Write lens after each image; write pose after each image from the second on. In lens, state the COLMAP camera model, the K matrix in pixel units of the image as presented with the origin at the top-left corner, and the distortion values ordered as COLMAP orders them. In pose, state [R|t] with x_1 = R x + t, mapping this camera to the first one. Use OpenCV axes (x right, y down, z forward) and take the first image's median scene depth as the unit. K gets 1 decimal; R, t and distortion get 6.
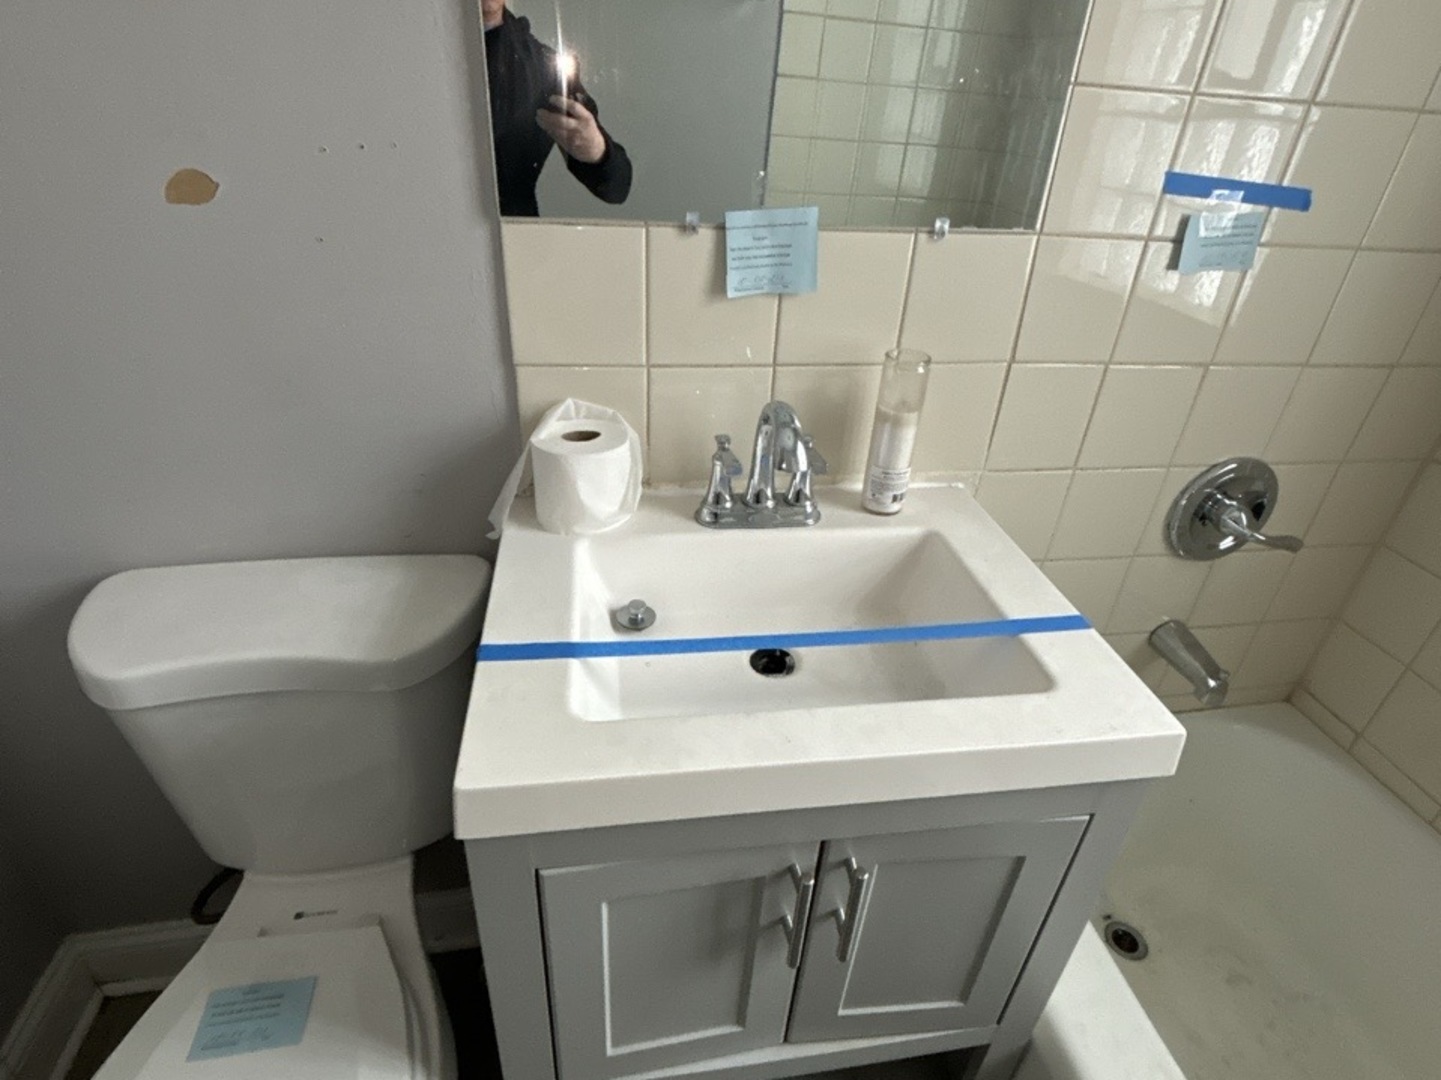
lens RADIAL K [[769.2, 0, 729.2], [0, 769.2, 538.3], [0, 0, 1]] dist [0.005174, -0.004588]
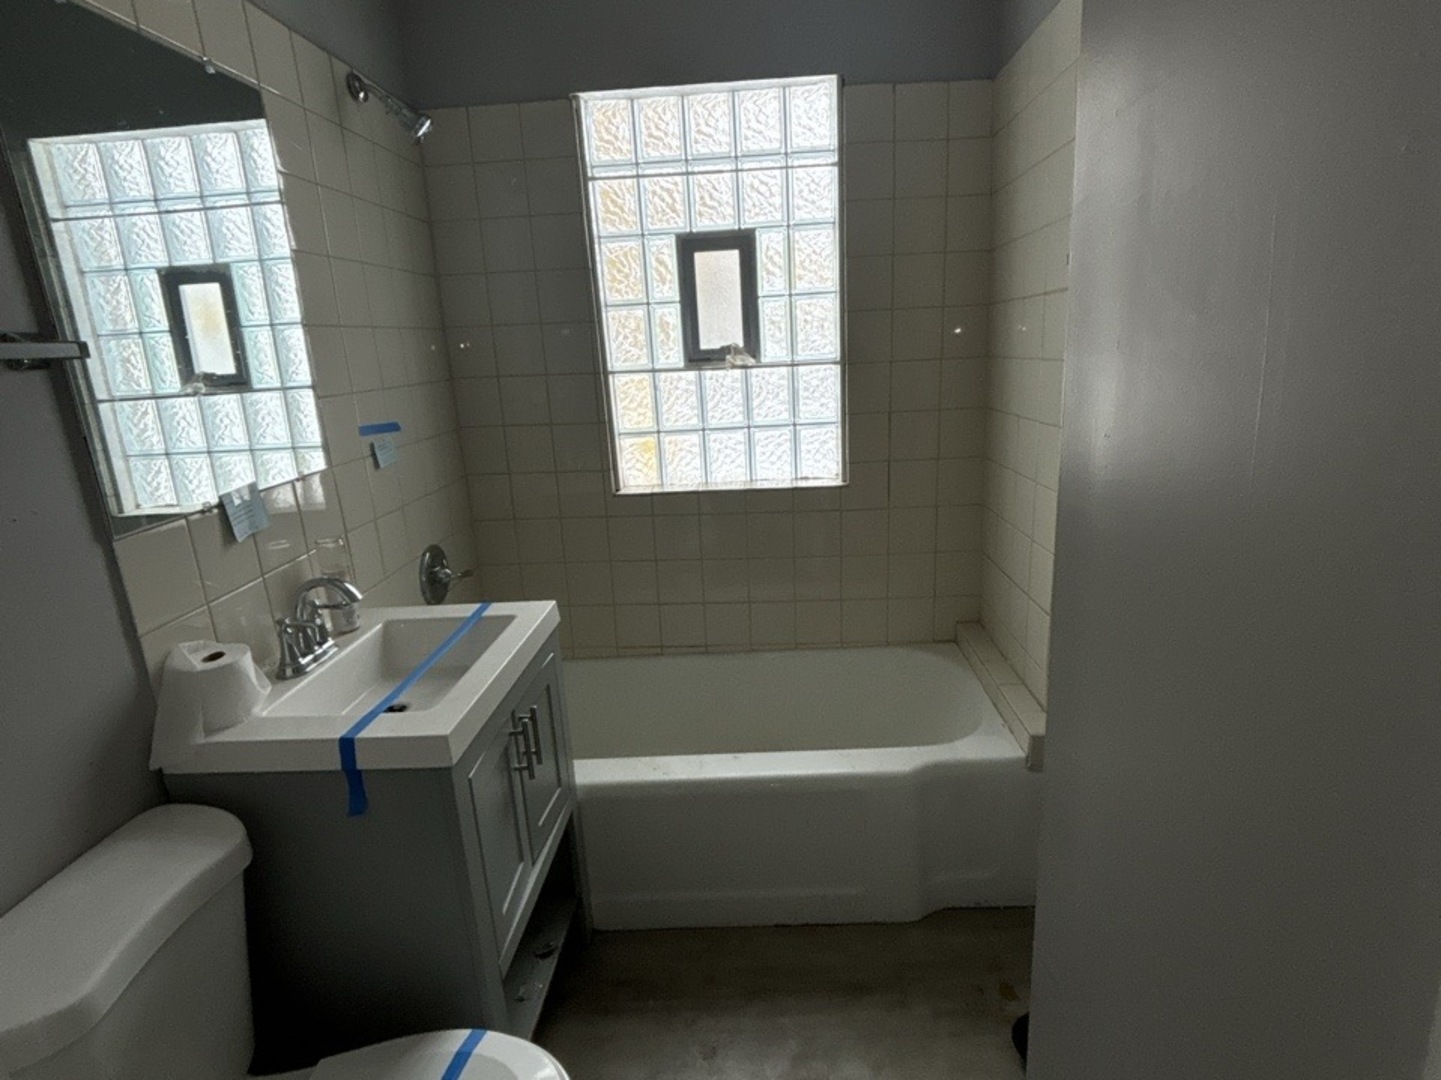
lens RADIAL K [[769.2, 0, 728.3], [0, 769.2, 526.9], [0, 0, 1]] dist [0.005174, -0.004588]
pose [[0.207993, -0.305518, 0.929192, -1.150544], [0.558234, 0.817141, 0.143719, -0.002152], [-0.803190, 0.488814, 0.340511, -0.343595]]
